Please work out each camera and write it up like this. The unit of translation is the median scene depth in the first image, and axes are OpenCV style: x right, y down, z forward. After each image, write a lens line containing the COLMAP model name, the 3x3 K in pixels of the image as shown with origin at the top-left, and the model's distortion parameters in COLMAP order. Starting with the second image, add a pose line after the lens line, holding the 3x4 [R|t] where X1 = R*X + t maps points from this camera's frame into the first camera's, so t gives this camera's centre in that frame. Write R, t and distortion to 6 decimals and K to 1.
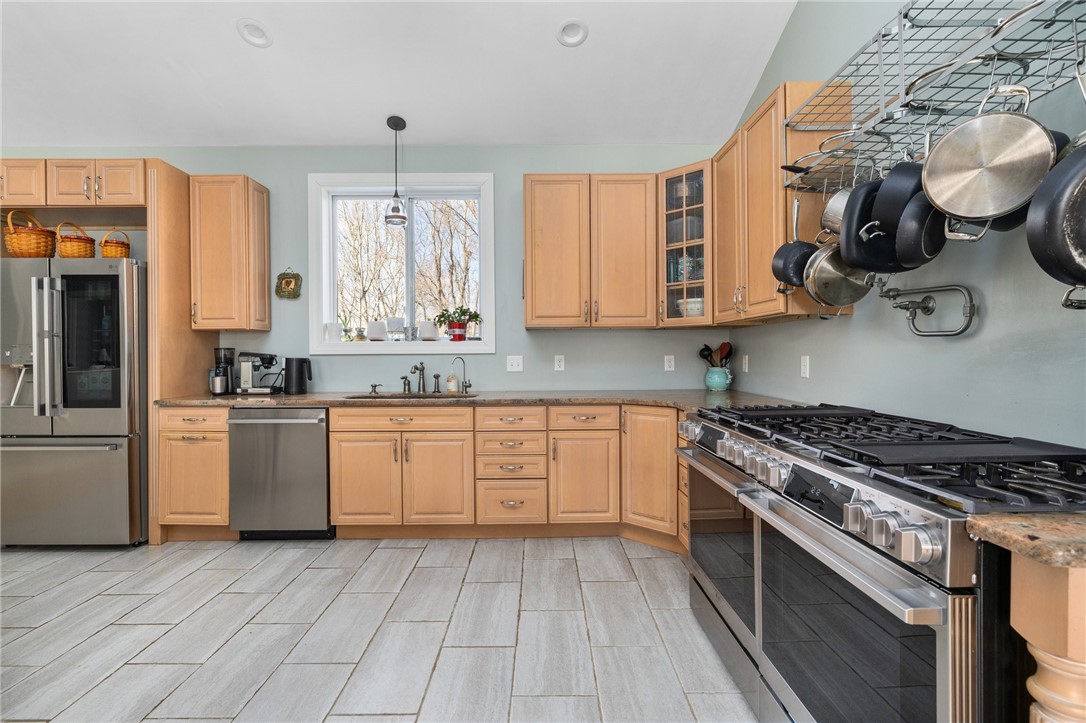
lens RADIAL K [[516.1, 0, 543.5], [0, 516.1, 357.1], [0, 0, 1]] dist [-0.000326, -0.000149]
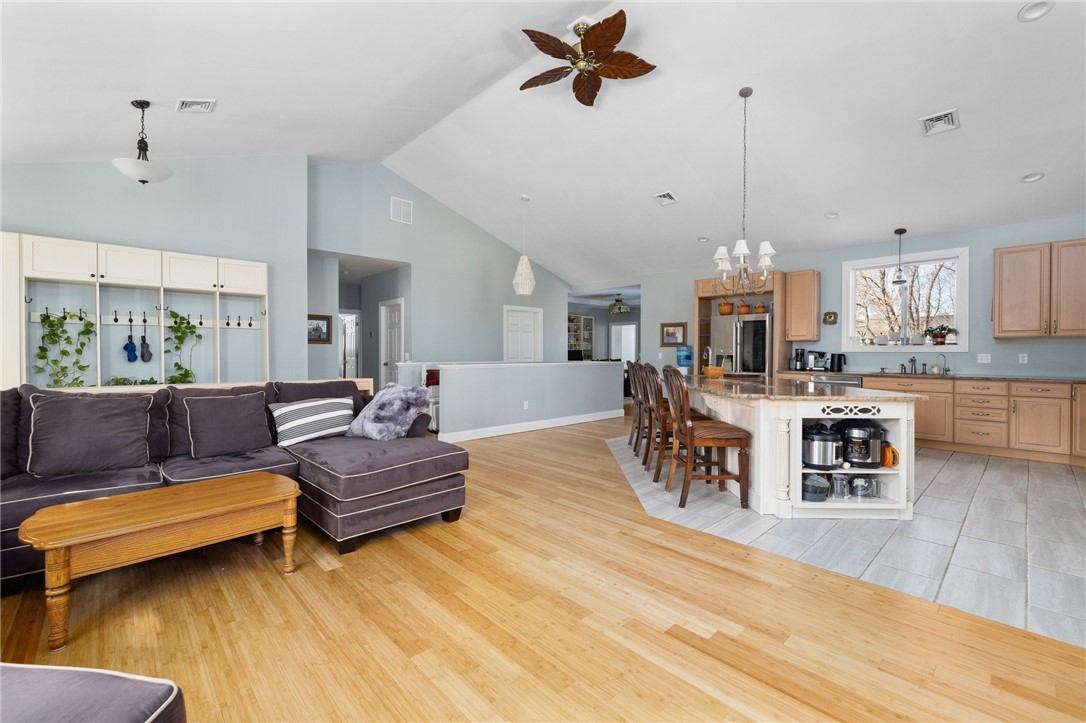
lens RADIAL K [[459.3, 0, 539.4], [0, 459.3, 356.9], [0, 0, 1]] dist [0.001829, 0.000052]
pose [[0.679450, 0.014712, -0.733574, 0.062799], [-0.007094, 0.999884, 0.013482, -0.002353], [0.733687, -0.003956, 0.679476, -1.139699]]
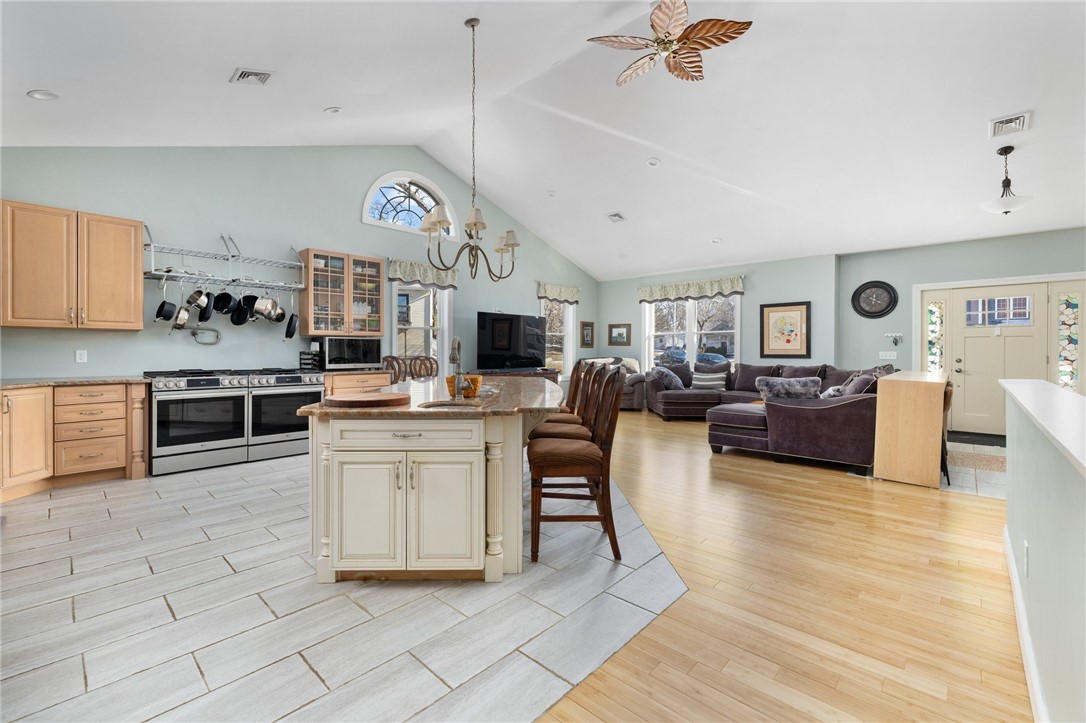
lens RADIAL K [[459.3, 0, 538.9], [0, 459.3, 354.9], [0, 0, 1]] dist [0.001829, 0.000052]
pose [[-0.719814, 0.001062, 0.694166, -1.458631], [0.006232, 0.999968, 0.004932, 0.013524], [-0.694139, 0.007877, -0.719798, 0.897294]]
